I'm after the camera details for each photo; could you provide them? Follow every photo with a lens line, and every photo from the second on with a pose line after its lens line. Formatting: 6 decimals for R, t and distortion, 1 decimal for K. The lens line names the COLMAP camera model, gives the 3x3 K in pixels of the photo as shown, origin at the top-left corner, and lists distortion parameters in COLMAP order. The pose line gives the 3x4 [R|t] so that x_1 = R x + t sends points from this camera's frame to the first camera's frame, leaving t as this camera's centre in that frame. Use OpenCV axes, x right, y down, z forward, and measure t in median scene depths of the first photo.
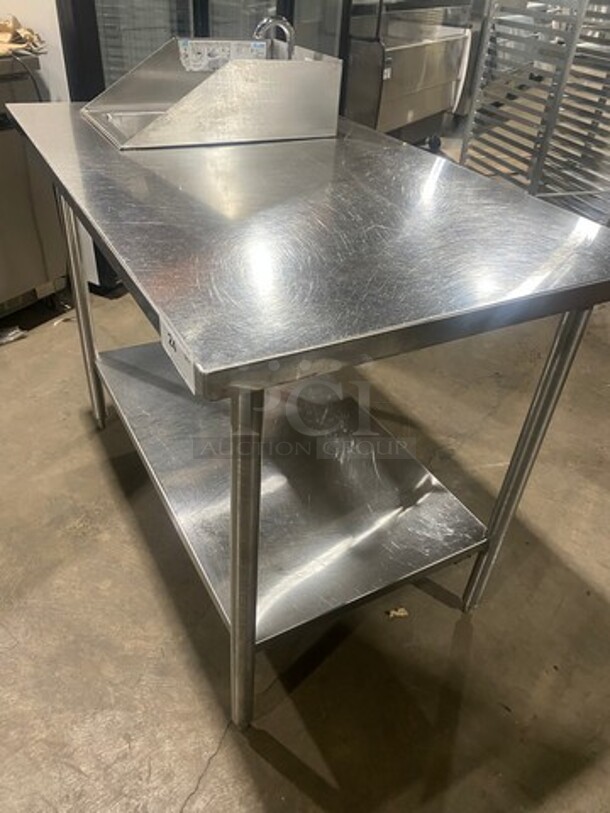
lens RADIAL K [[617.4, 0, 302.7], [0, 617.4, 405.8], [0, 0, 1]] dist [0.000923, 0.006539]
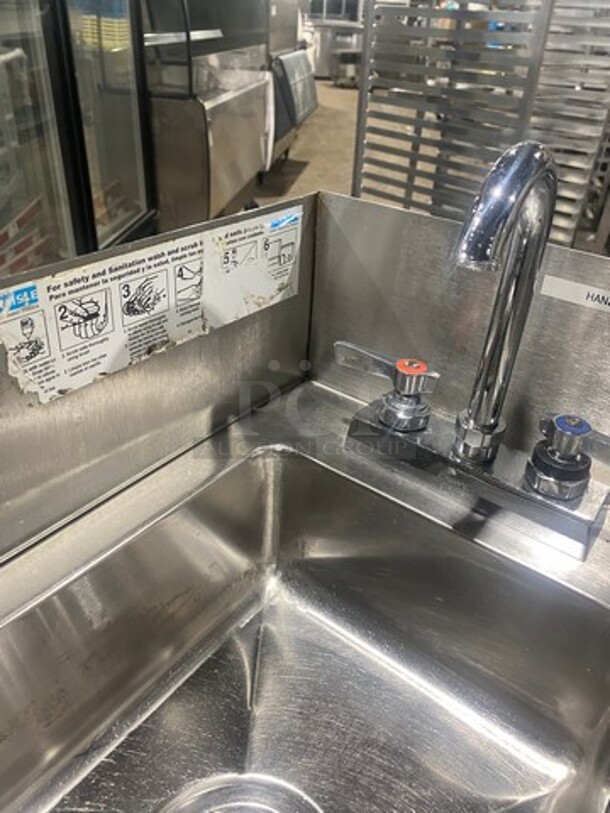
lens RADIAL K [[617.4, 0, 309.7], [0, 617.4, 400.8], [0, 0, 1]] dist [0.000923, 0.006539]
pose [[0.910773, -0.231310, 0.342035, -0.175275], [0.247903, 0.968772, -0.004961, -0.514677], [-0.330206, 0.089310, 0.939674, 0.766505]]
